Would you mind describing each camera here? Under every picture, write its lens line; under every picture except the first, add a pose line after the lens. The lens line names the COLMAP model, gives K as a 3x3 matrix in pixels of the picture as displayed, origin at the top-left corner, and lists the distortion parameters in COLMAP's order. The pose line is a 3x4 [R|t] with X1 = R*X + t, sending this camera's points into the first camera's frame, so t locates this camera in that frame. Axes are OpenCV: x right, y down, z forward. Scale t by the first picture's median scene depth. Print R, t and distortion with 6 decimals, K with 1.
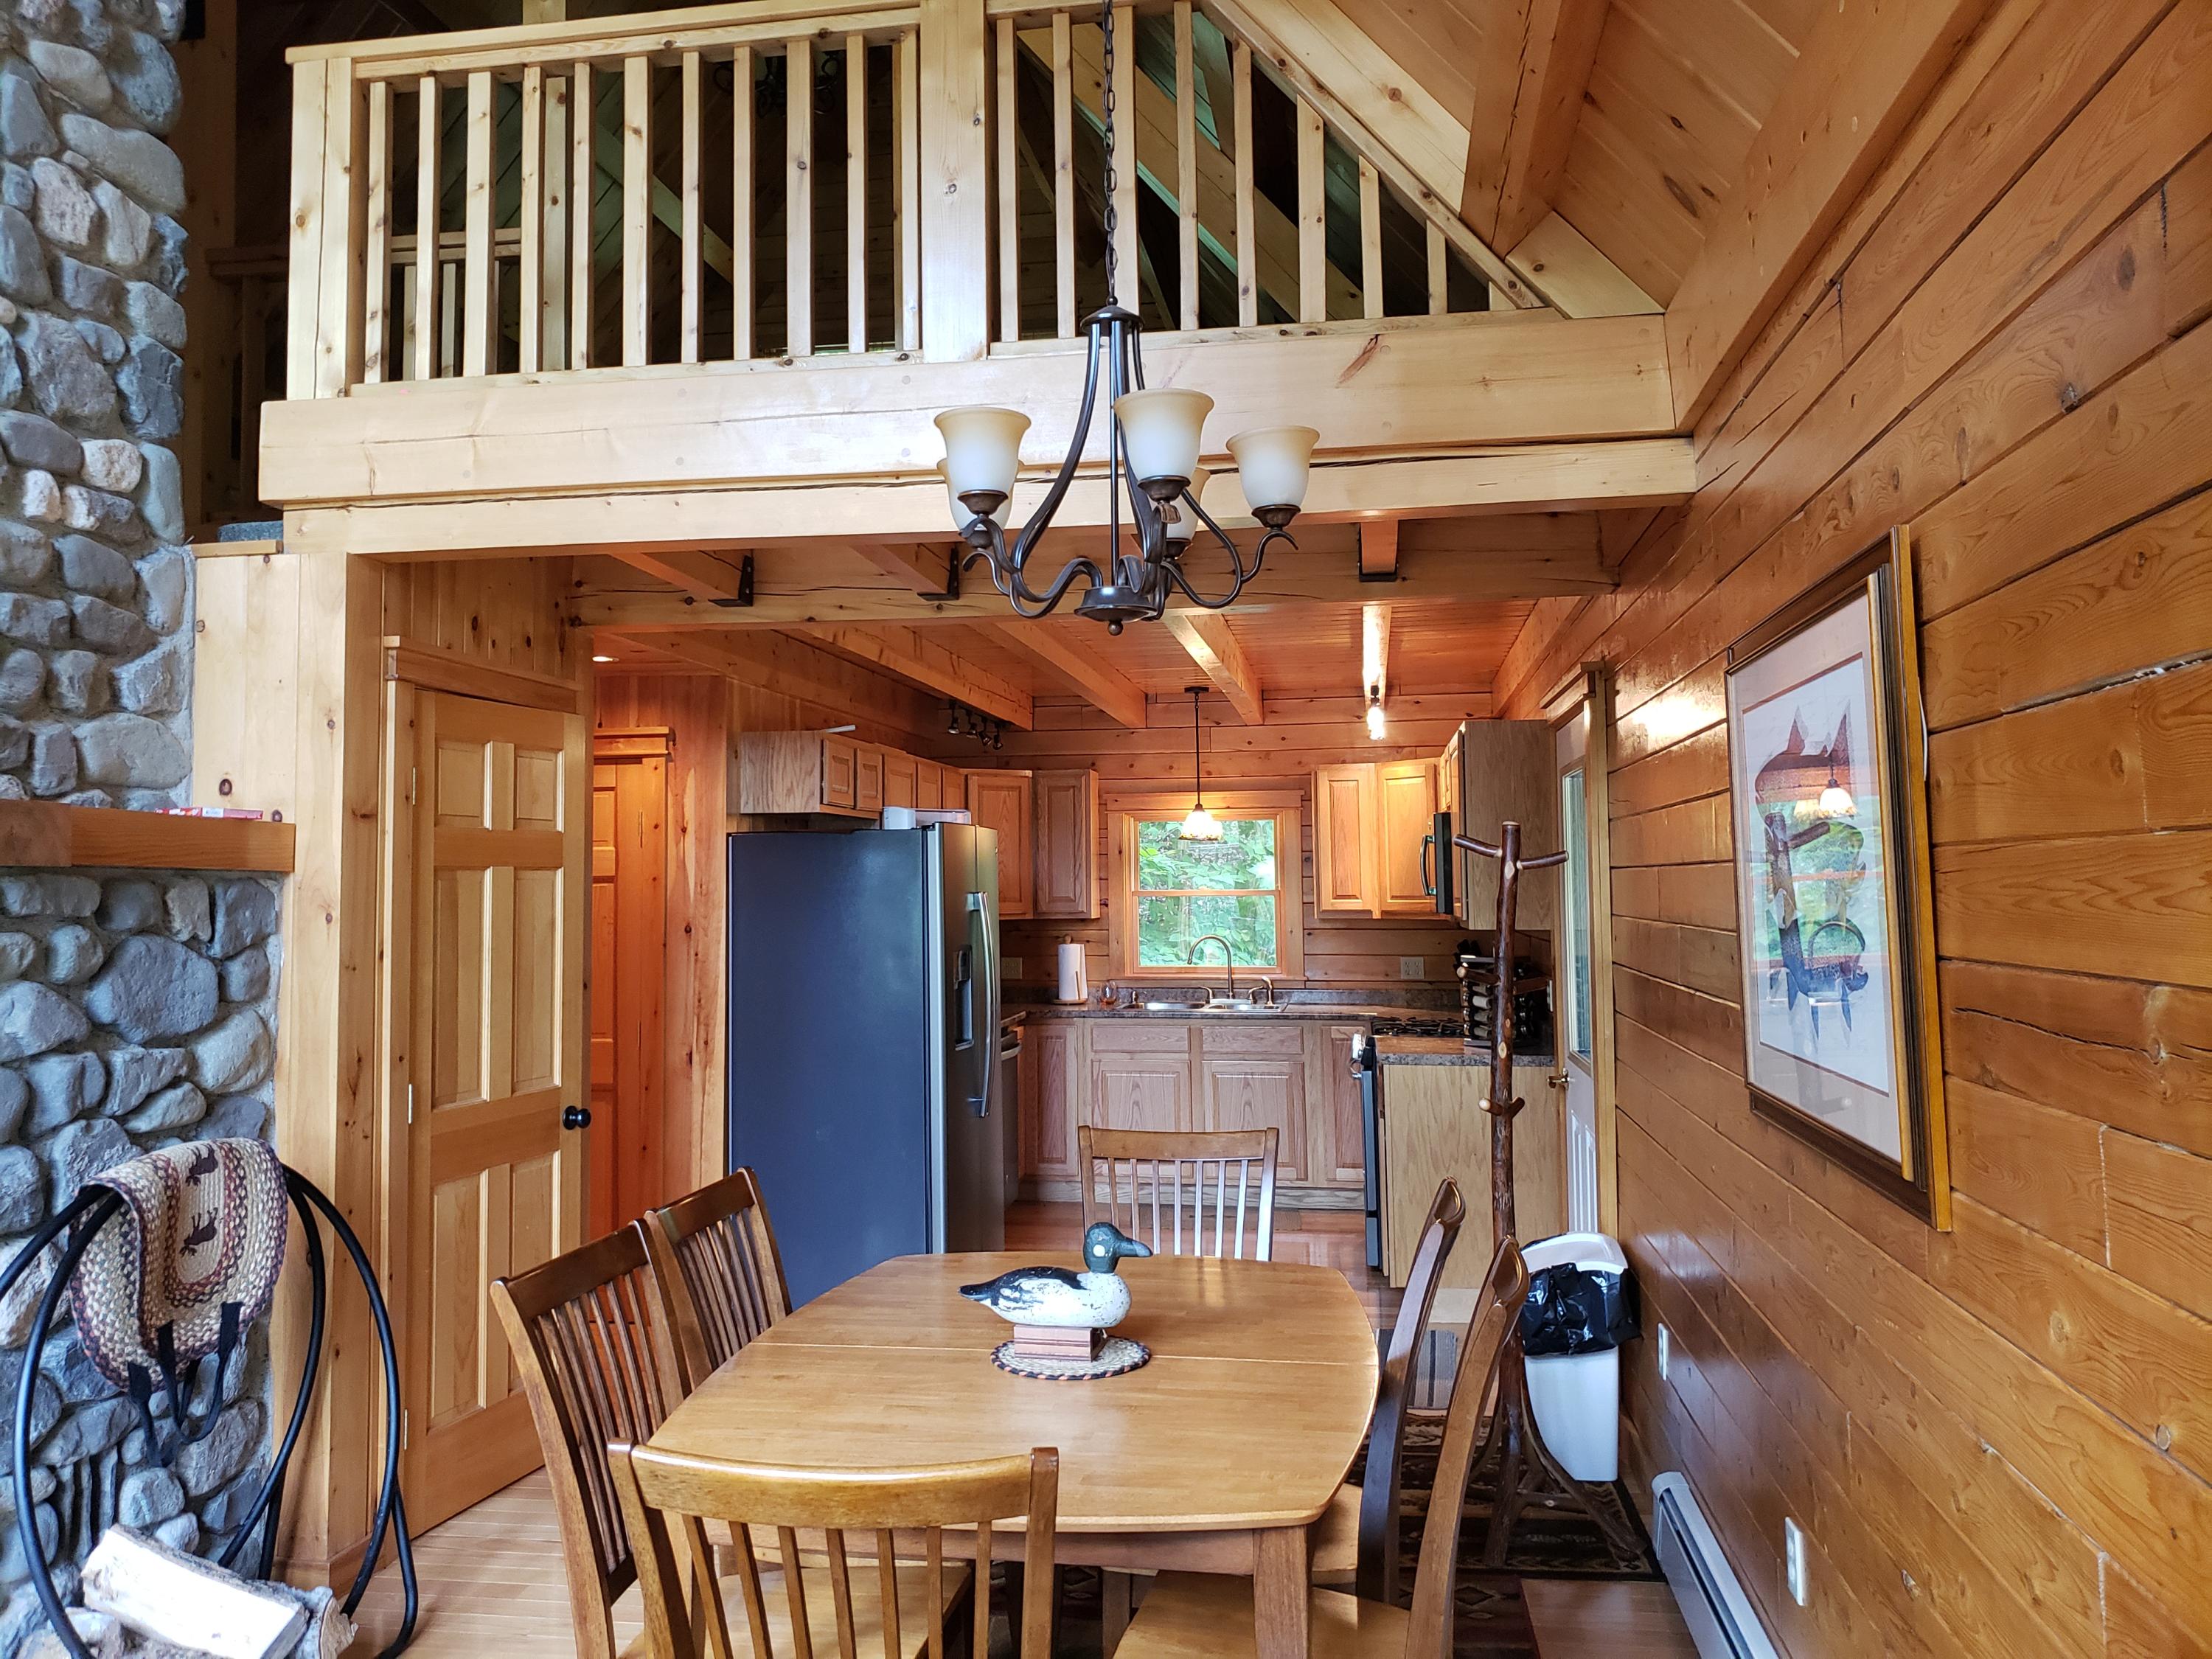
lens RADIAL K [[1726.7, 0, 1038.4], [0, 1726.7, 771.2], [0, 0, 1]] dist [-0.004280, 0.044337]
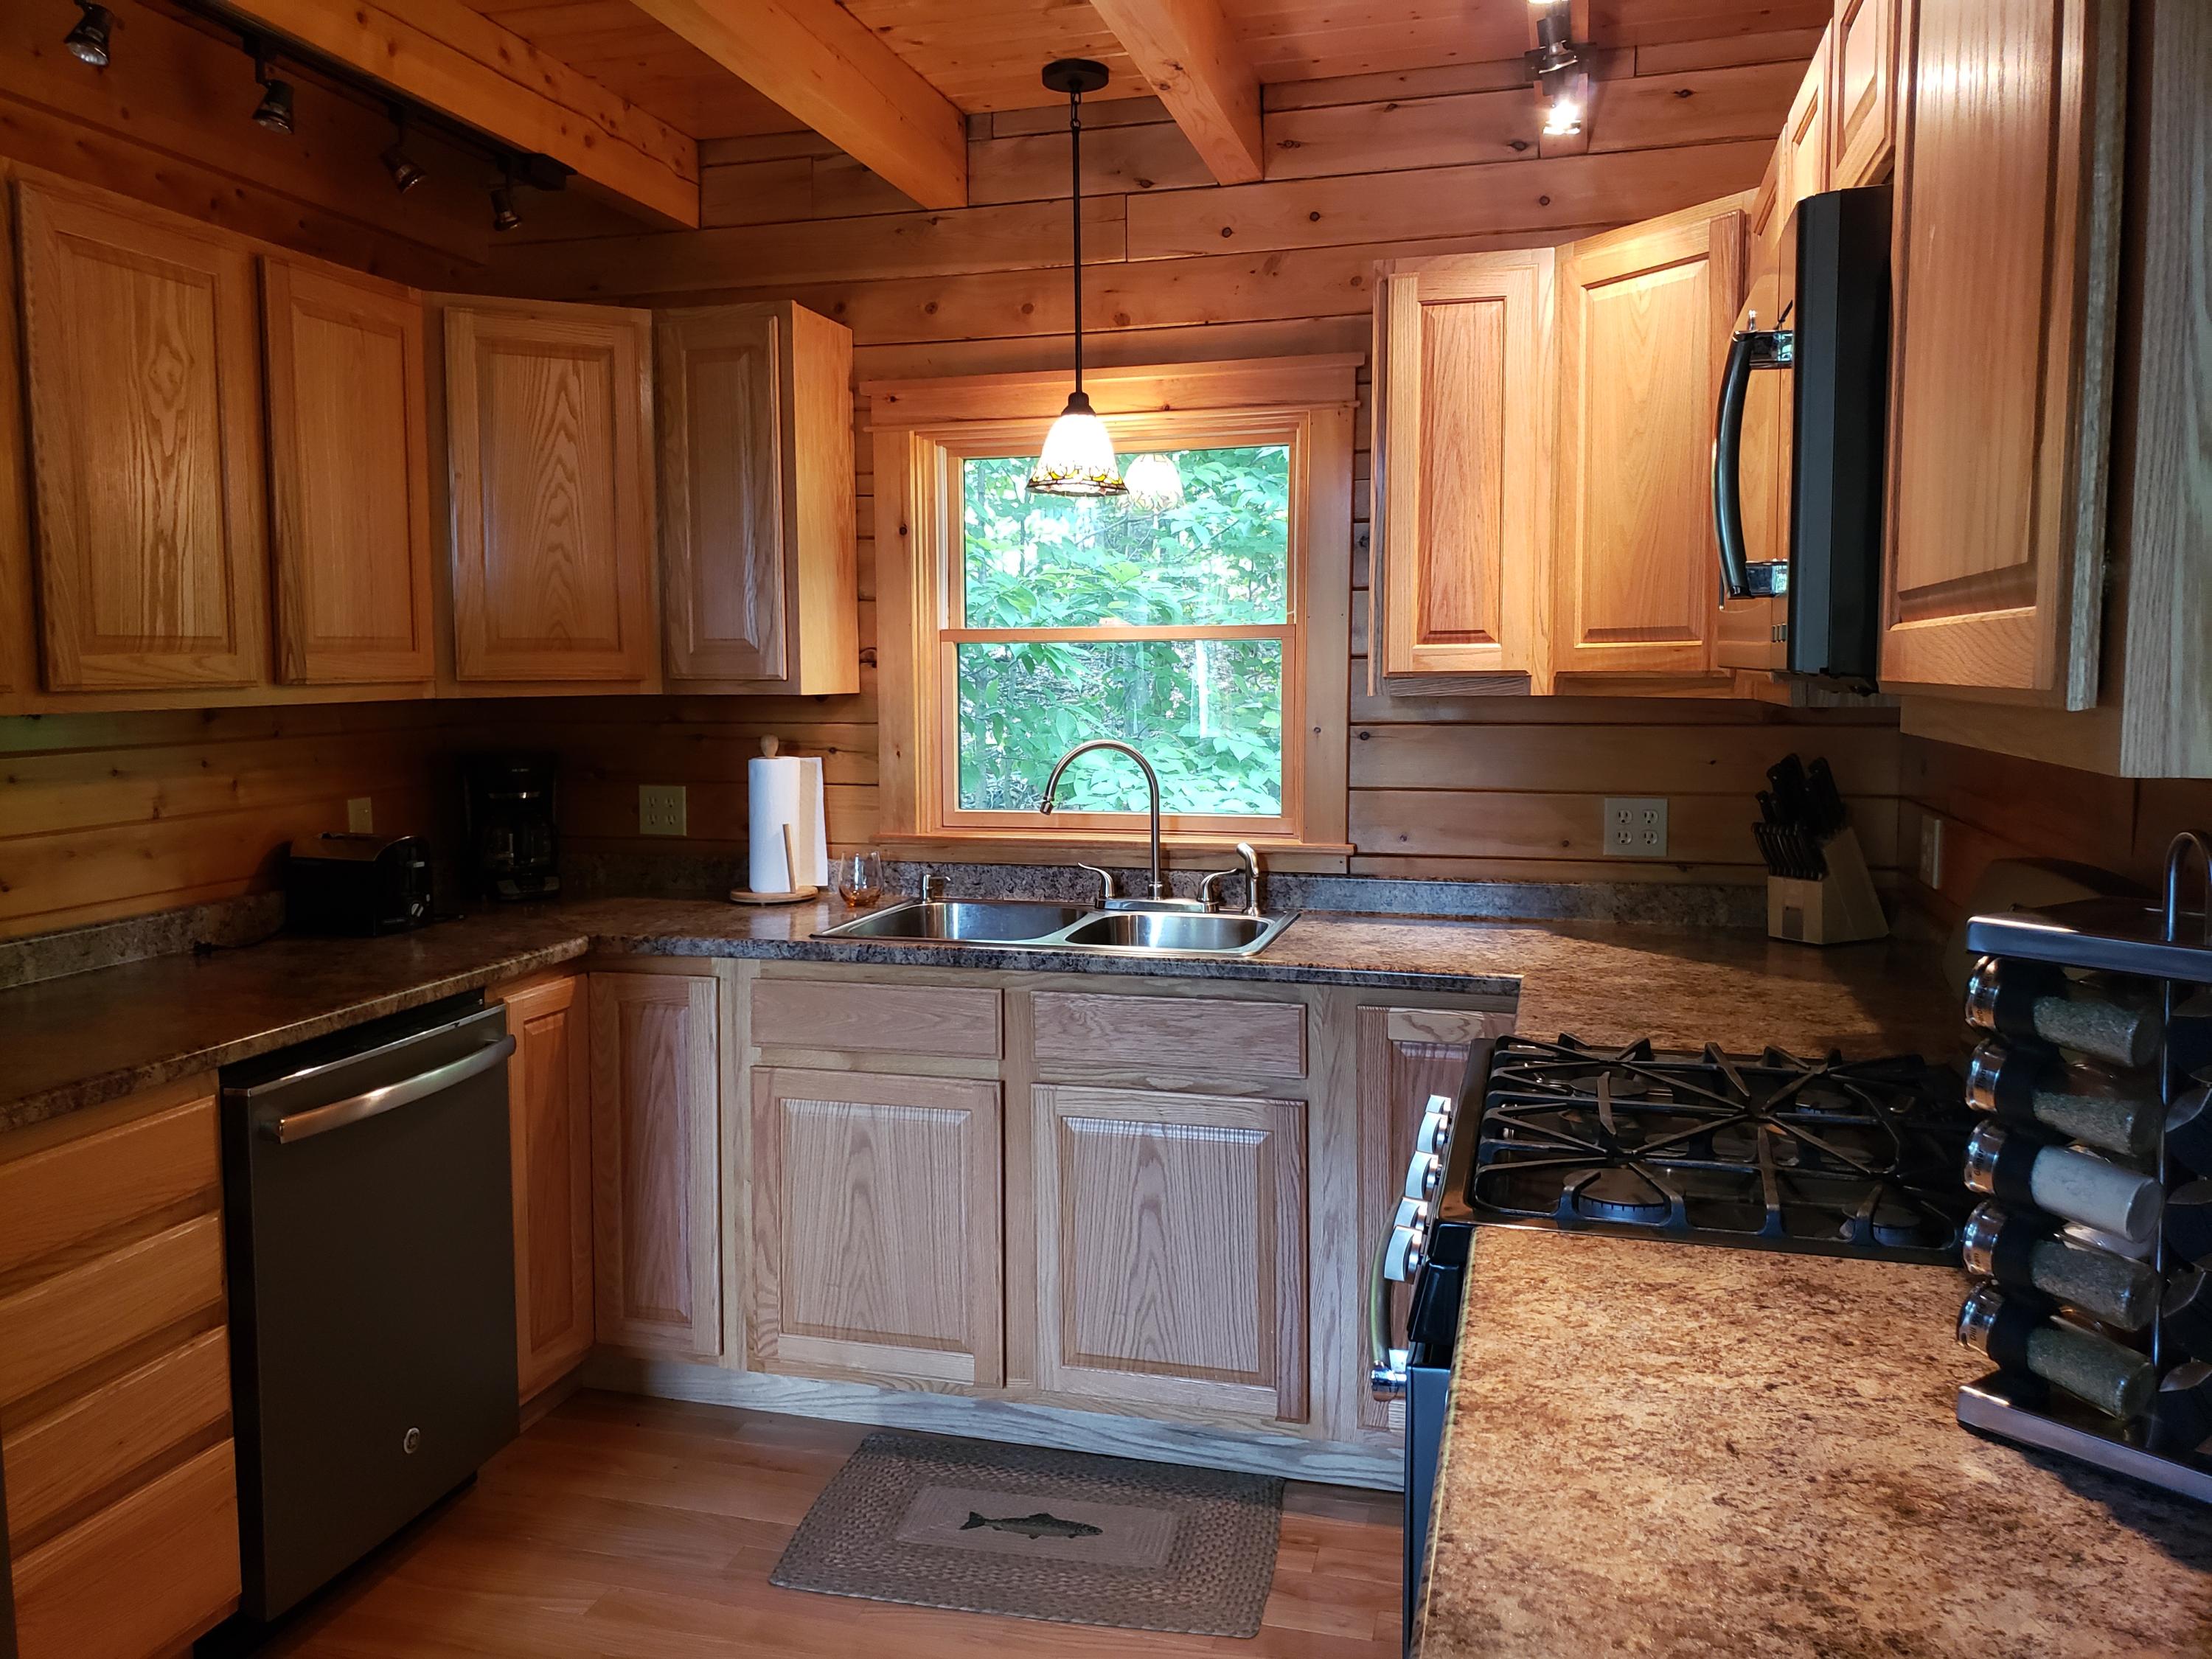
lens RADIAL K [[1698.8, 0, 1070.4], [0, 1698.8, 827.5], [0, 0, 1]] dist [0.048932, 0.000418]
pose [[0.994841, 0.011211, -0.100828, 0.130976], [0.004974, 0.987290, 0.158850, 0.054041], [0.101327, -0.158532, 0.982141, 0.619676]]
